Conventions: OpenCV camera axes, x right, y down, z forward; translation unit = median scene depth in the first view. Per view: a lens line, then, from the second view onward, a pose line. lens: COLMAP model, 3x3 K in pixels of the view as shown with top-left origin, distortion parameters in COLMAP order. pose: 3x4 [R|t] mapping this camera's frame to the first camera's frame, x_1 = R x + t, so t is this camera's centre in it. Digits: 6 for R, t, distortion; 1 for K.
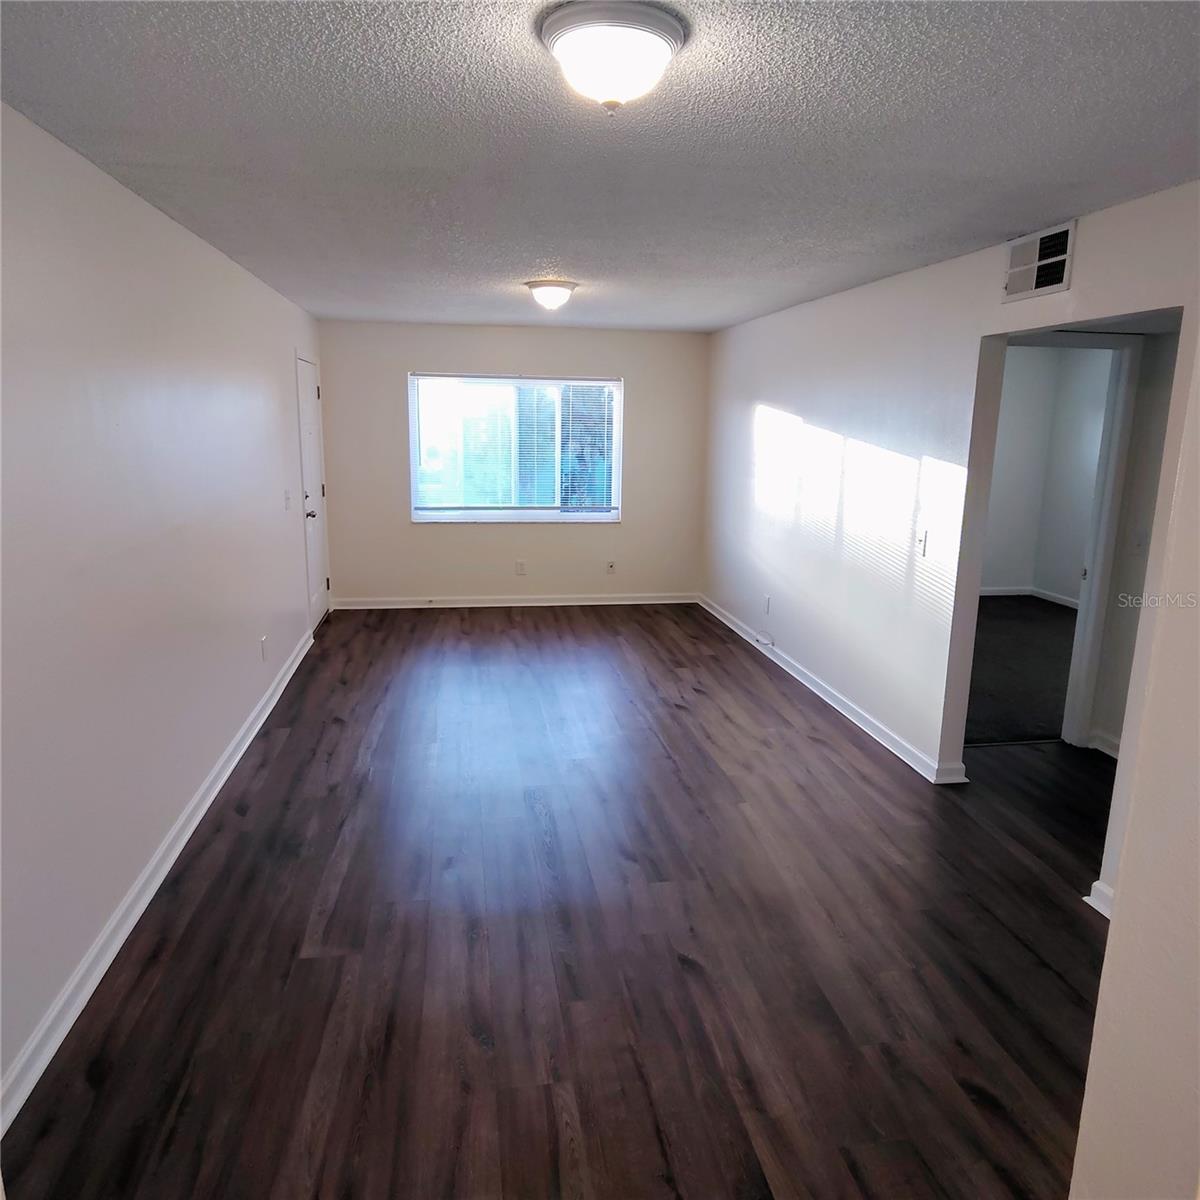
lens RADIAL K [[858.0, 0, 600.0], [0, 858.0, 600.0], [0, 0, 1]] dist [0.001995, 0.000732]
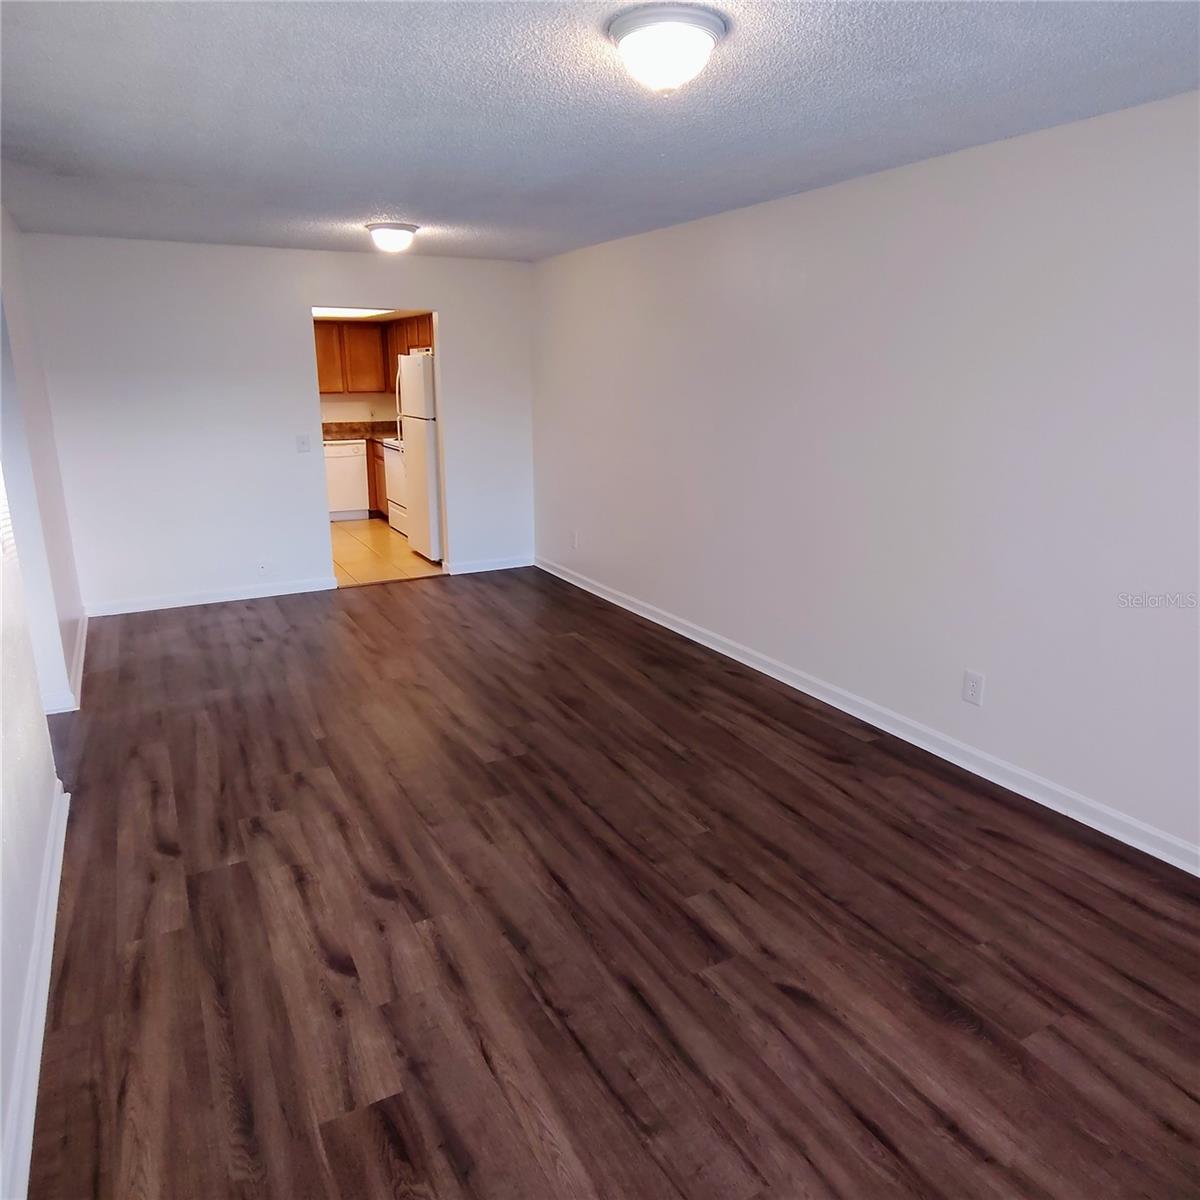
lens RADIAL K [[854.9, 0, 605.2], [0, 854.9, 605.3], [0, 0, 1]] dist [-0.002199, -0.001064]
pose [[-0.942618, 0.073812, -0.325611, 0.113692], [-0.082623, 0.893351, 0.441699, -0.260318], [0.323487, 0.443257, -0.835990, 1.289525]]
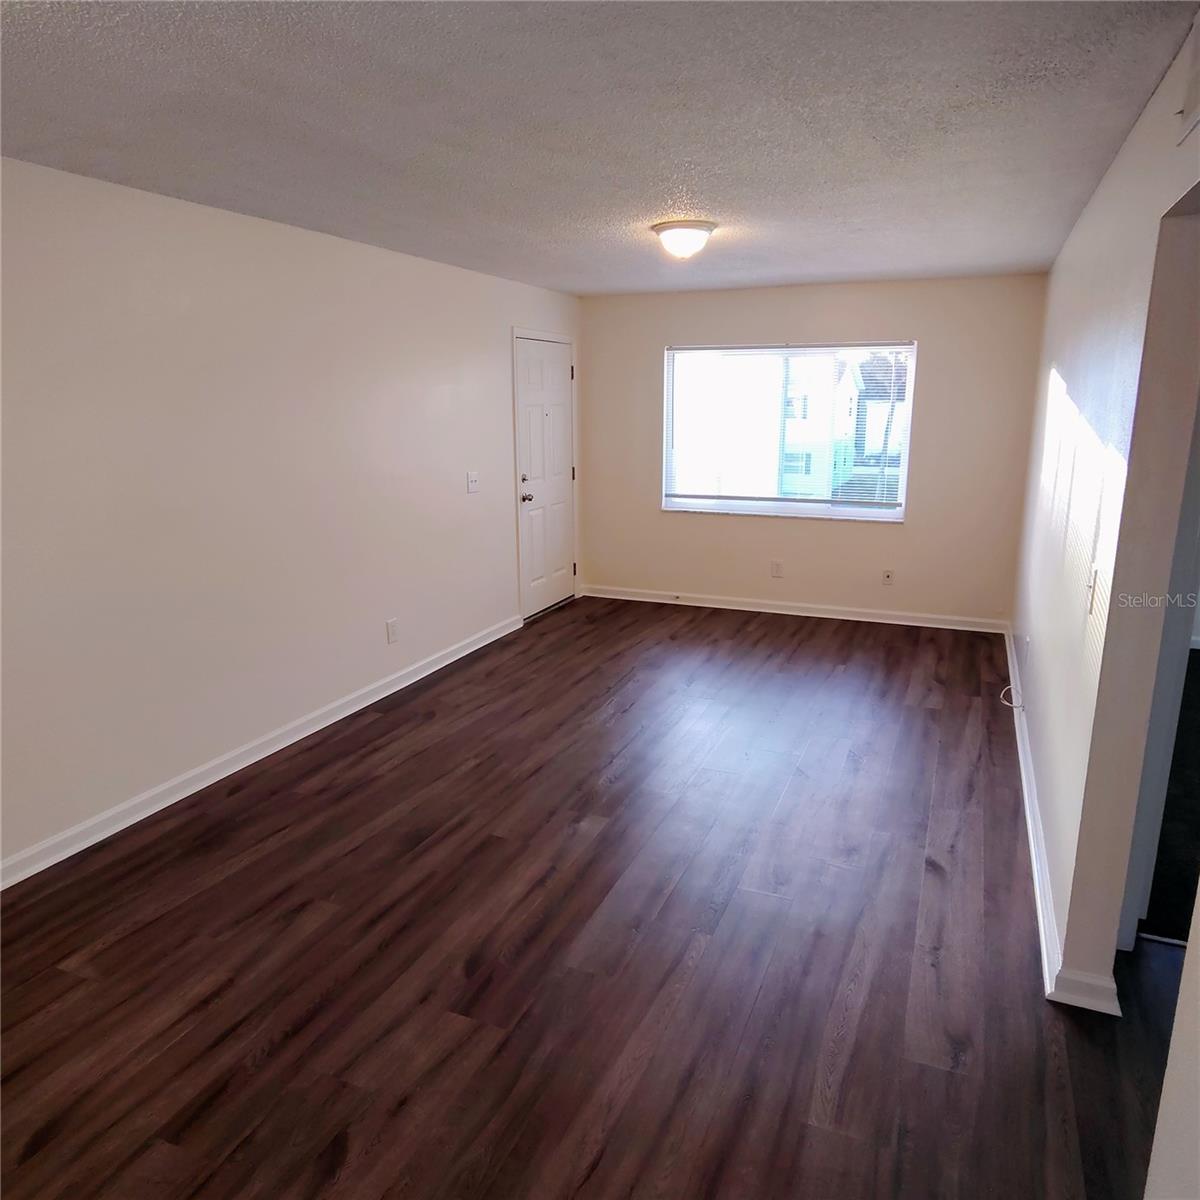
lens RADIAL K [[854.9, 0, 605.2], [0, 854.9, 605.3], [0, 0, 1]] dist [-0.002199, -0.001064]
pose [[0.845841, 0.106289, -0.522738, 0.297790], [-0.091679, 0.994332, 0.053834, -0.043546], [0.525498, 0.002389, 0.850792, 0.245140]]
